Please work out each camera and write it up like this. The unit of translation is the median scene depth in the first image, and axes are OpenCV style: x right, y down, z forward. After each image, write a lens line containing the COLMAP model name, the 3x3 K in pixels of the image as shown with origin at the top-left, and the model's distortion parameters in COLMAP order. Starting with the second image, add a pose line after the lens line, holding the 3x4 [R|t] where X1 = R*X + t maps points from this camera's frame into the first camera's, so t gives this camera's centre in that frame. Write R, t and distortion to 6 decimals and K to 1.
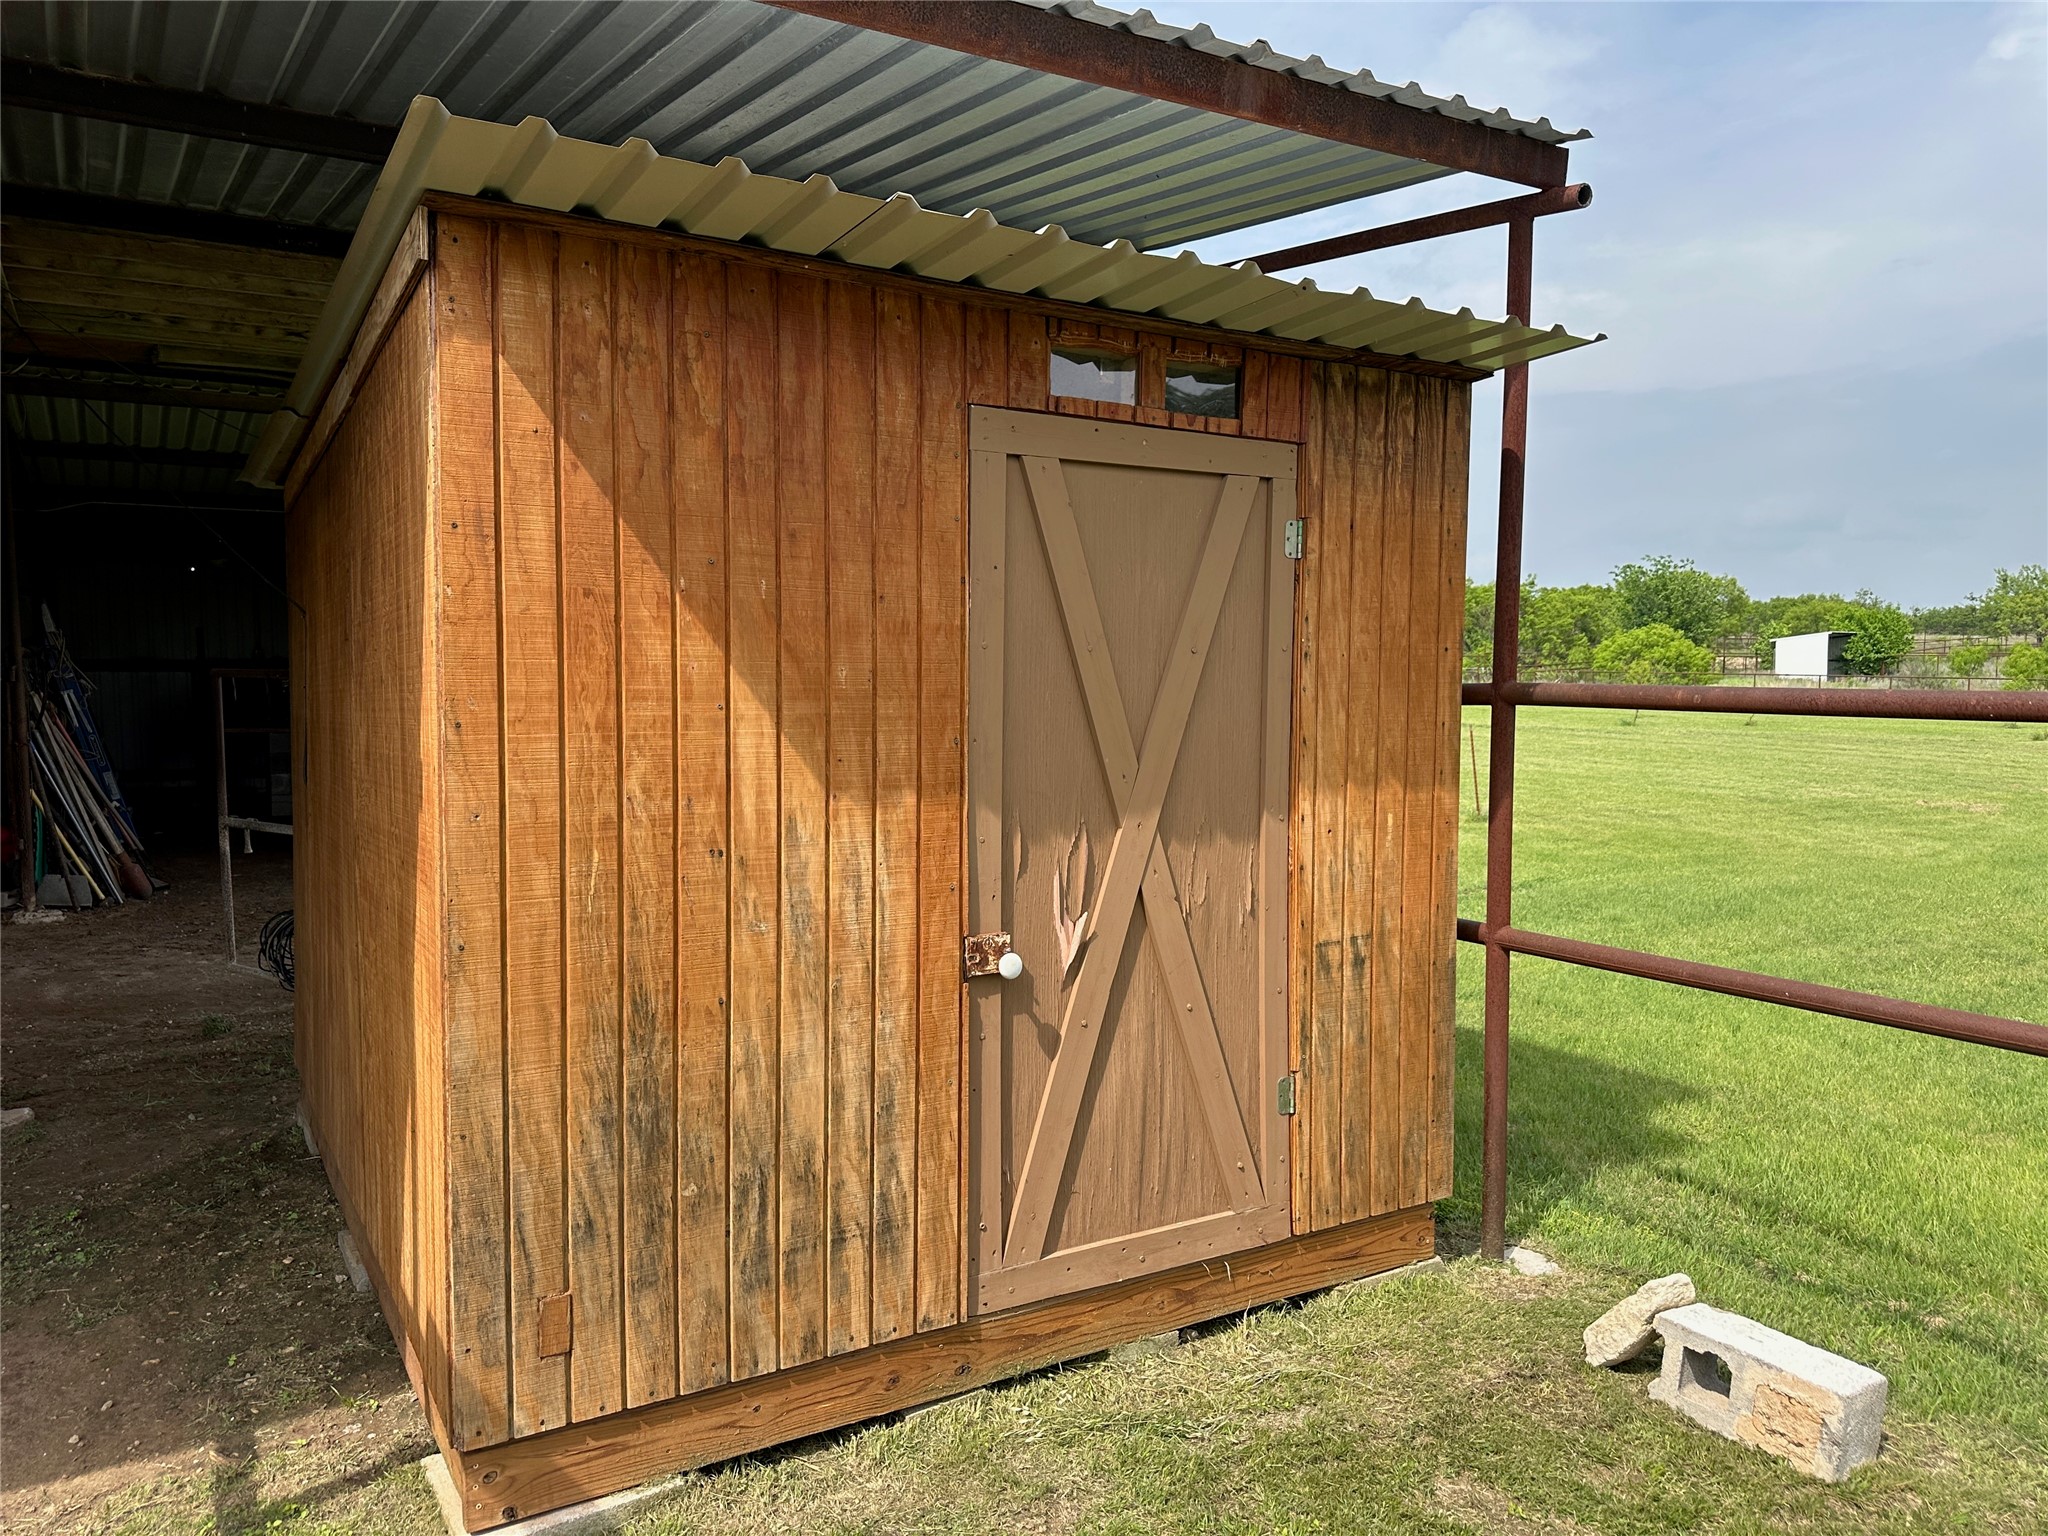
lens RADIAL K [[1449.9, 0, 1024.3], [0, 1449.9, 764.1], [0, 0, 1]] dist [0.000850, 0.000024]
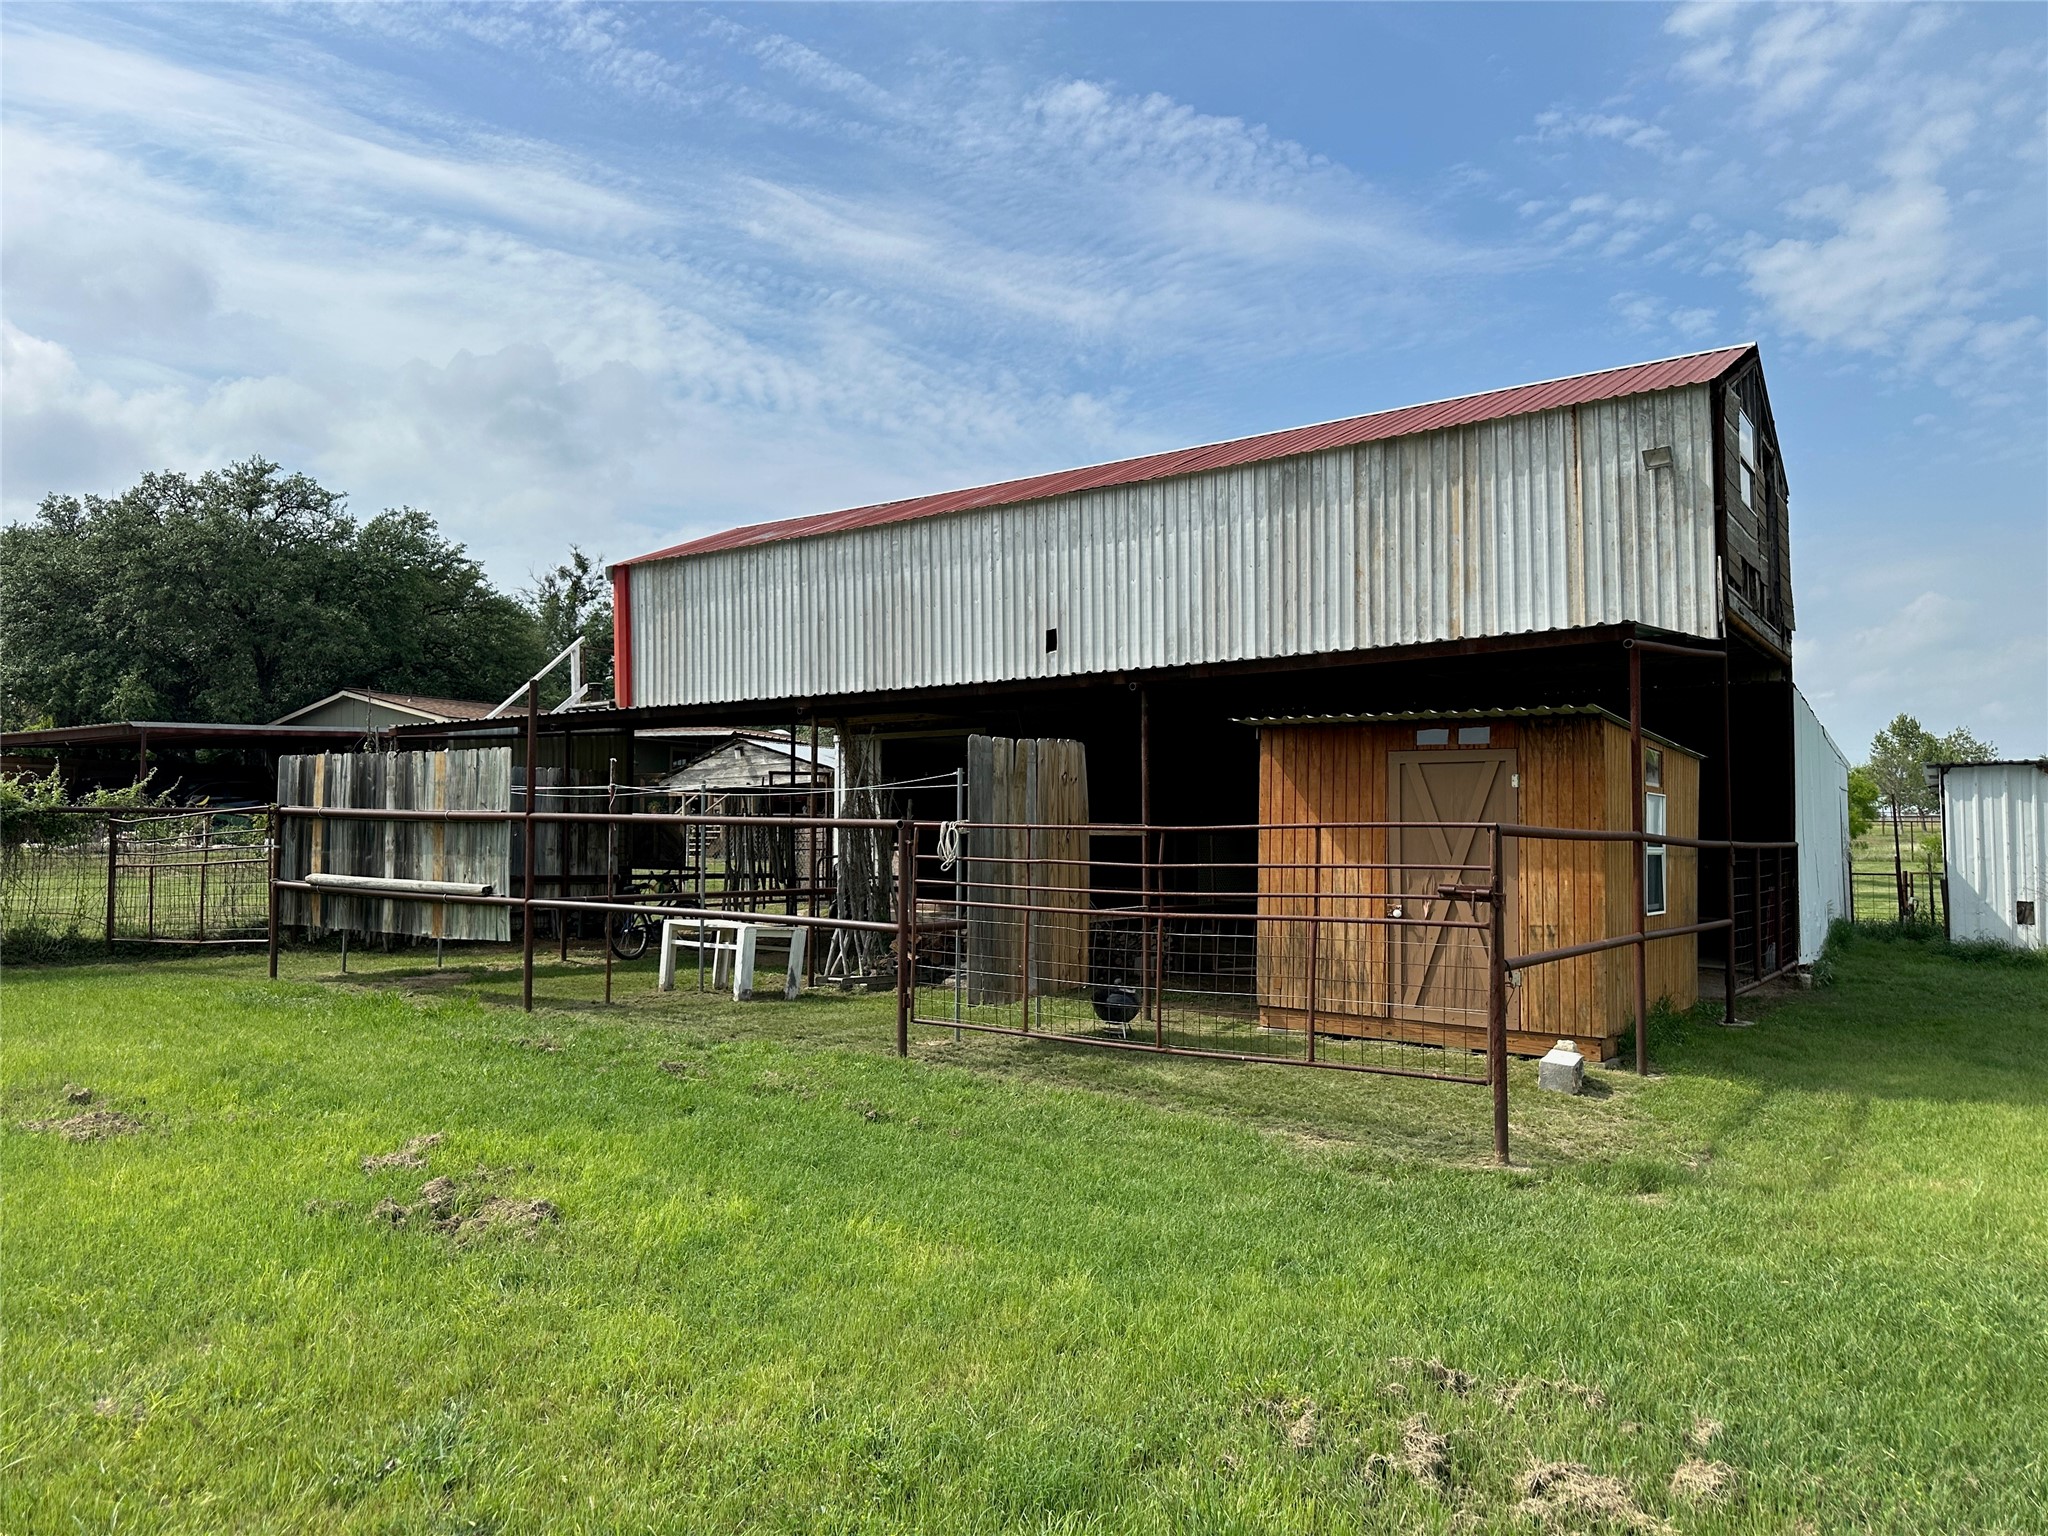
lens RADIAL K [[1449.9, 0, 1024.4], [0, 1449.9, 771.0], [0, 0, 1]] dist [0.000850, 0.000024]
pose [[0.928651, -0.005418, -0.370915, 0.465563], [-0.029399, 0.995673, -0.088149, 0.144372], [0.369787, 0.092764, 0.924474, -2.693717]]
